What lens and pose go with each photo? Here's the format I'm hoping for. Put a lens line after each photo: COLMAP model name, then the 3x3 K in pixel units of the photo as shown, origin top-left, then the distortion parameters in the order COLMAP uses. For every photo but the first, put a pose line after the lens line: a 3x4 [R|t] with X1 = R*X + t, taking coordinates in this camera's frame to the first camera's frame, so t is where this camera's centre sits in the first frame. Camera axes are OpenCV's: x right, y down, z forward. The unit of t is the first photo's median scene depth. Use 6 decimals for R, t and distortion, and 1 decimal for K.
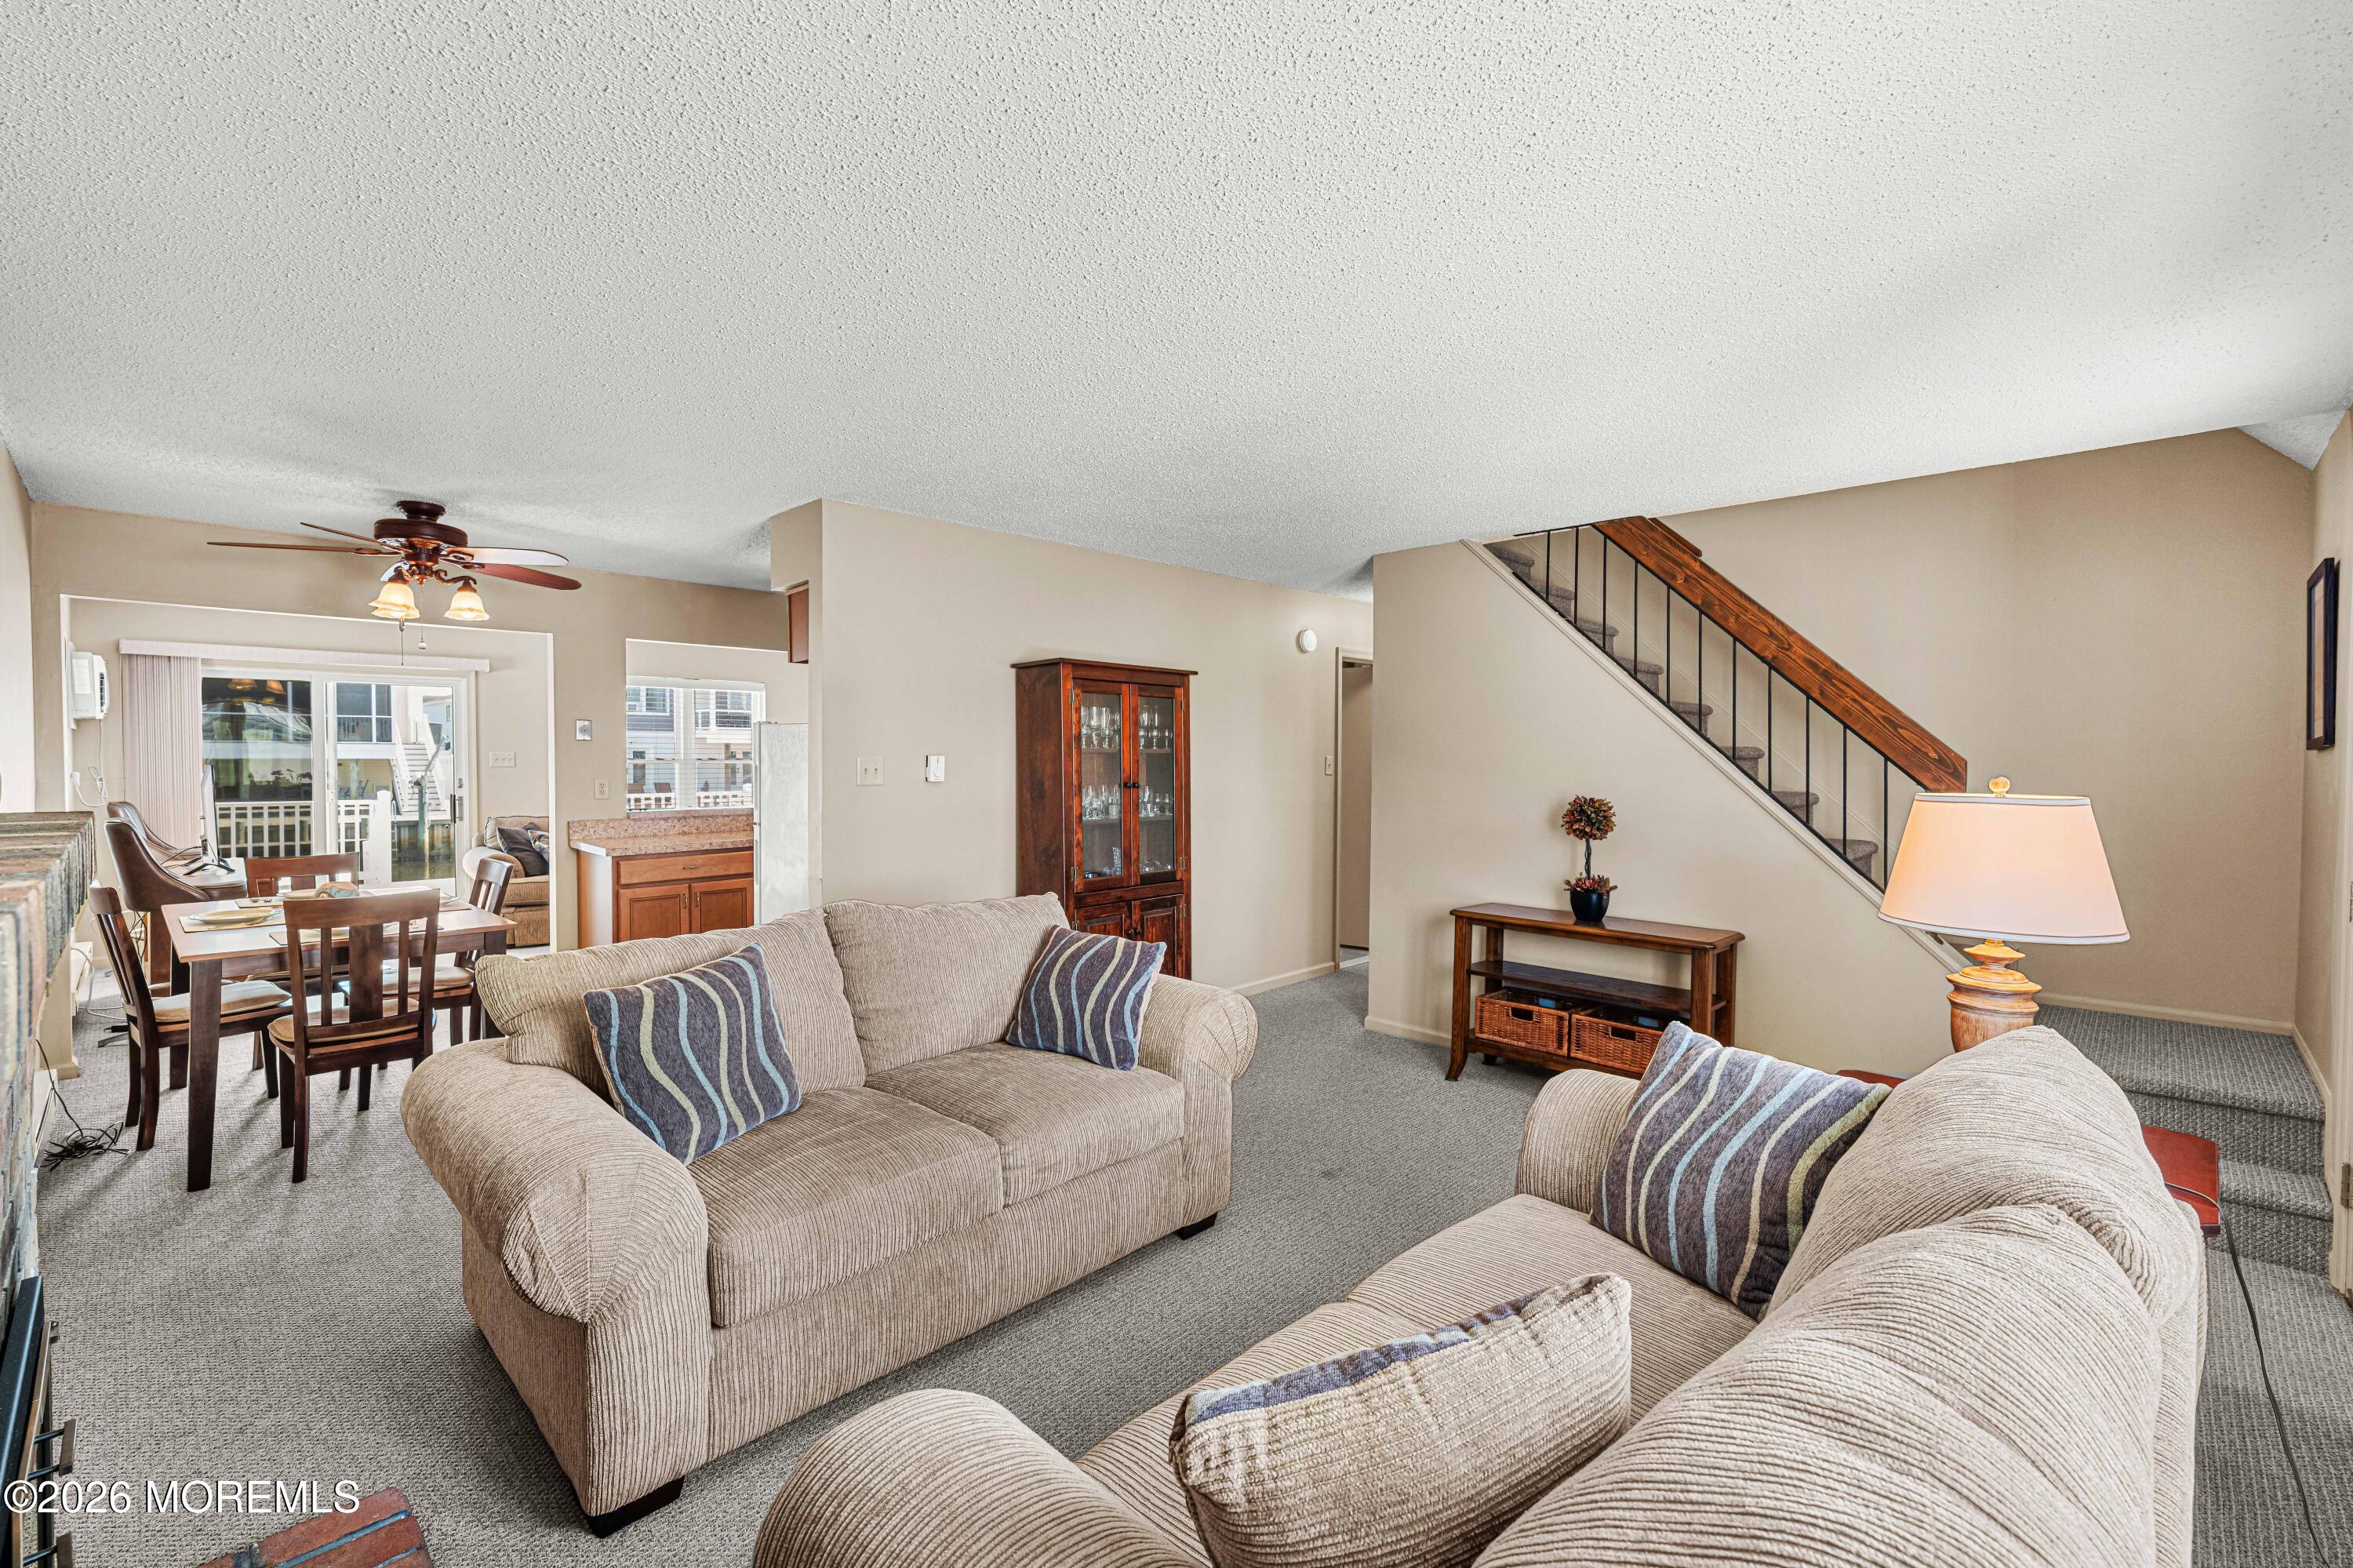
lens RADIAL K [[1008.7, 0, 1174.6], [0, 1008.7, 775.4], [0, 0, 1]] dist [-0.000485, -0.000171]
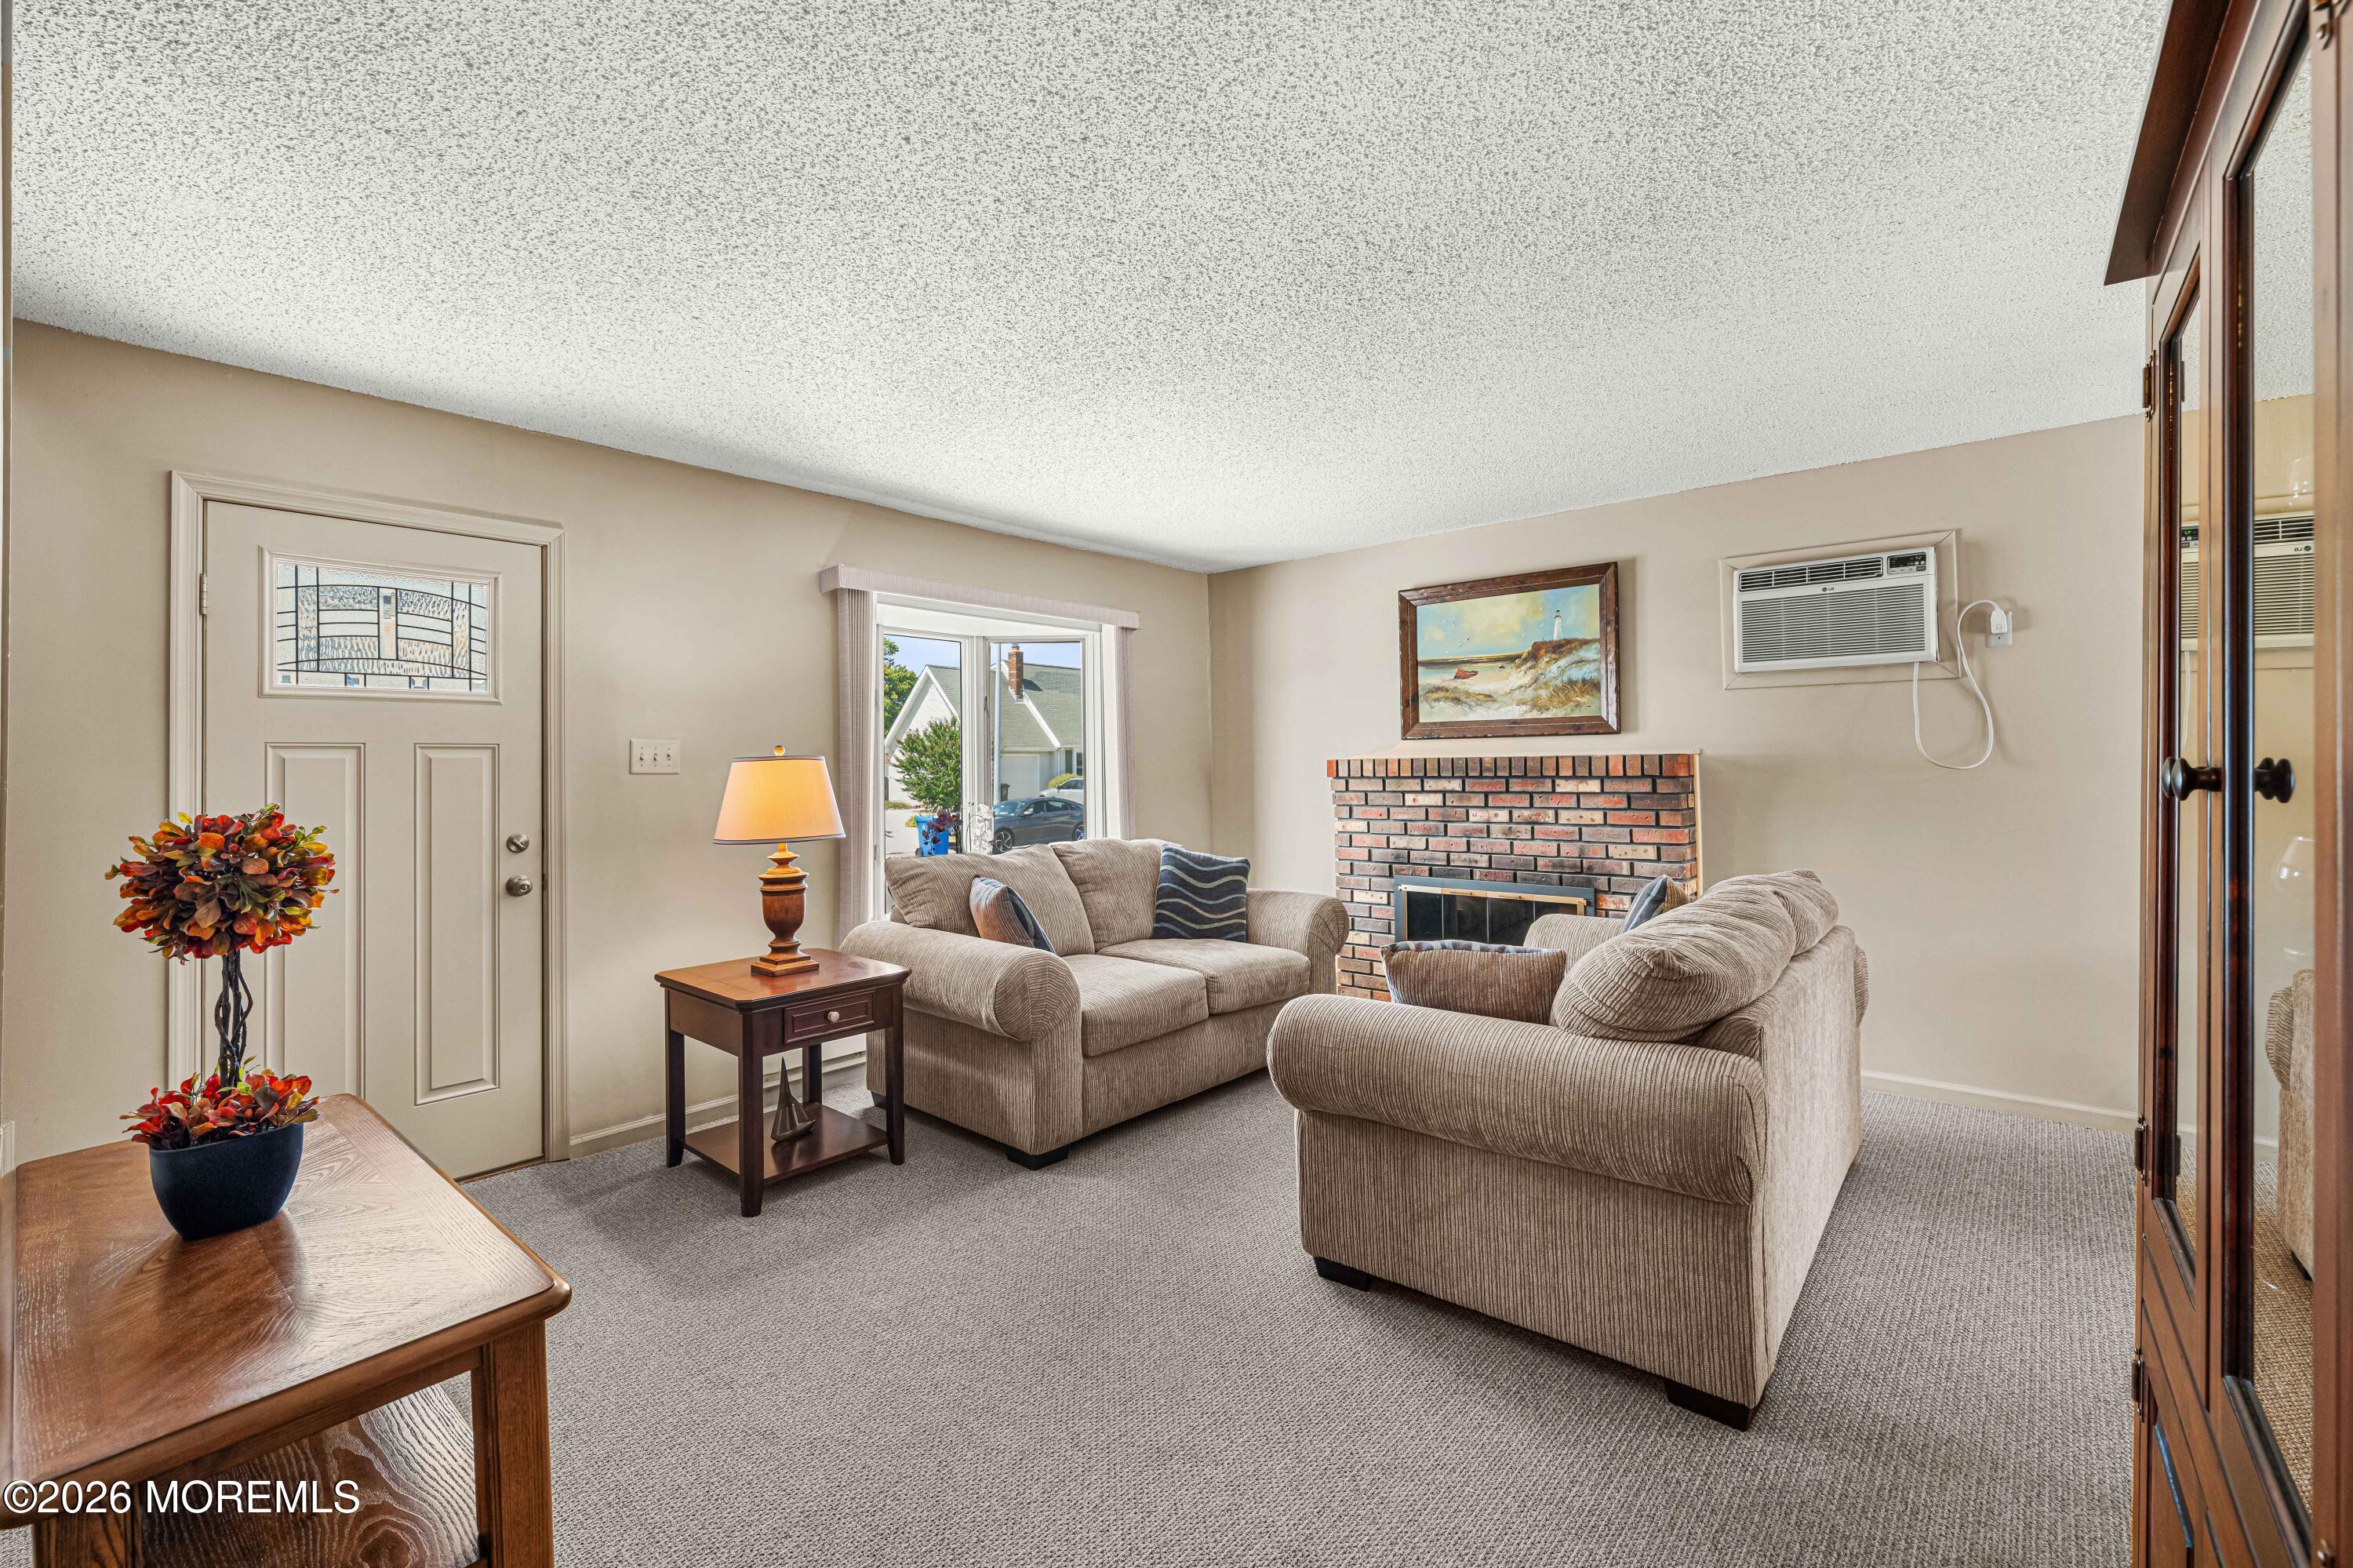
lens RADIAL K [[1001.5, 0, 1174.2], [0, 1001.5, 743.0], [0, 0, 1]] dist [-0.000054, -0.000015]
pose [[-0.998264, 0.005238, -0.058663, 0.143024], [0.005490, 0.999976, -0.004135, 0.003370], [0.058640, -0.004450, -0.998269, 1.267764]]
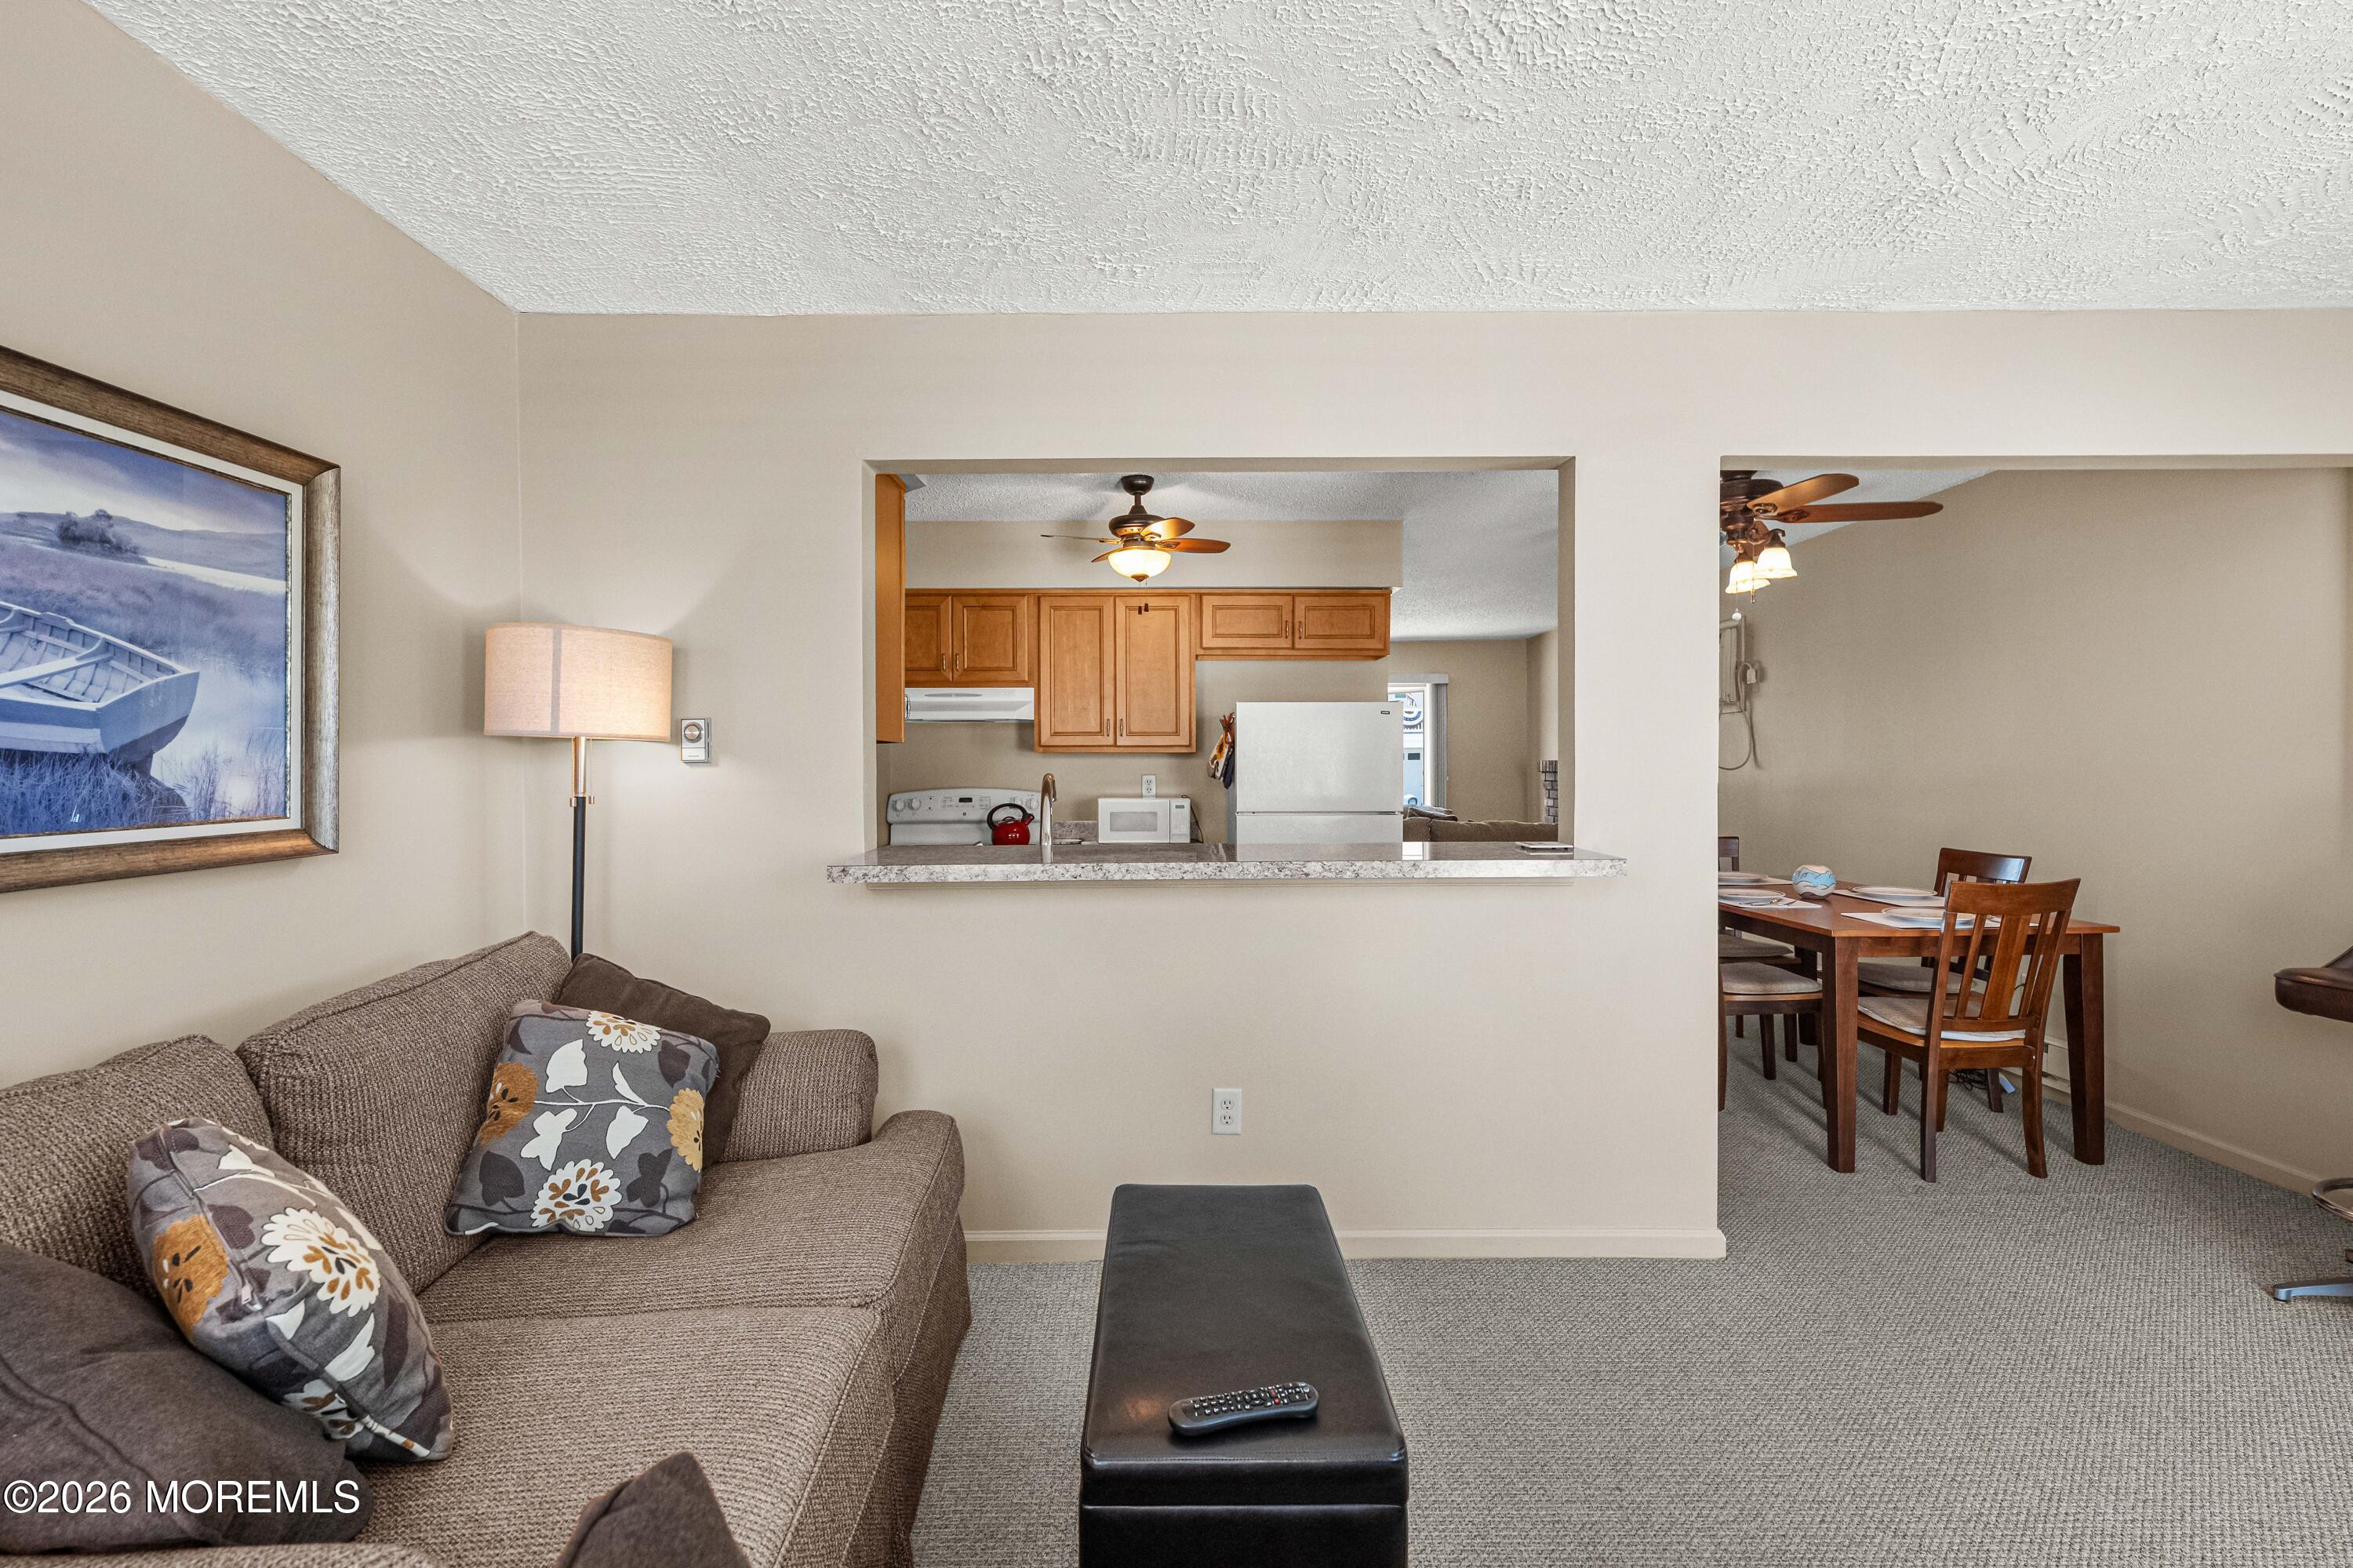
lens RADIAL K [[1029.4, 0, 1172.5], [0, 1029.4, 786.1], [0, 0, 1]] dist [-0.001701, 0.000345]
pose [[-0.703241, -0.013909, 0.710815, -1.016133], [0.016486, 0.999221, 0.035862, -0.014575], [-0.710760, 0.036938, -0.702464, 1.962695]]
